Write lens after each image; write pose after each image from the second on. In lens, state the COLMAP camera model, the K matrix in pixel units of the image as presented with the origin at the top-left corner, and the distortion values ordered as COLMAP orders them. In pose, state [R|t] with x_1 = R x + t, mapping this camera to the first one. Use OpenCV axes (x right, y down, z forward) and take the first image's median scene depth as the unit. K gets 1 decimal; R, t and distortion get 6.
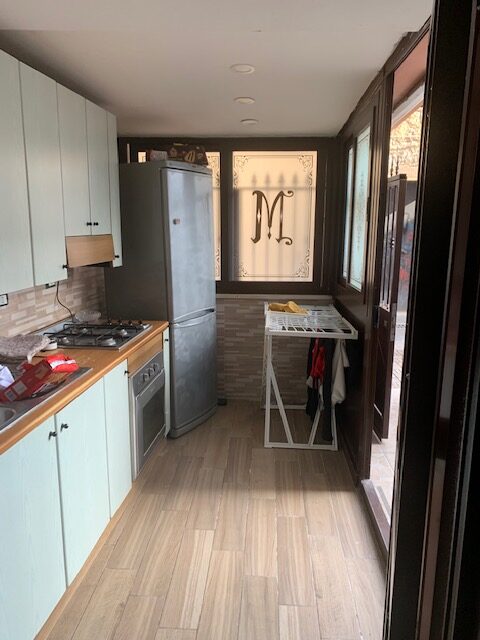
lens RADIAL K [[492.0, 0, 239.3], [0, 492.0, 319.0], [0, 0, 1]] dist [0.041689, -0.030875]
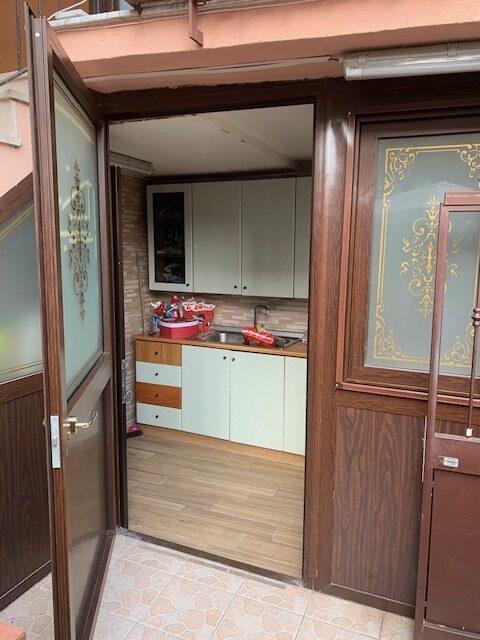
lens RADIAL K [[492.0, 0, 239.4], [0, 492.0, 319.8], [0, 0, 1]] dist [0.041689, -0.030875]
pose [[-0.325787, 0.125807, -0.937035, 1.224126], [-0.201597, 0.959070, 0.198856, -0.275216], [0.923700, 0.253688, -0.287091, 1.274531]]
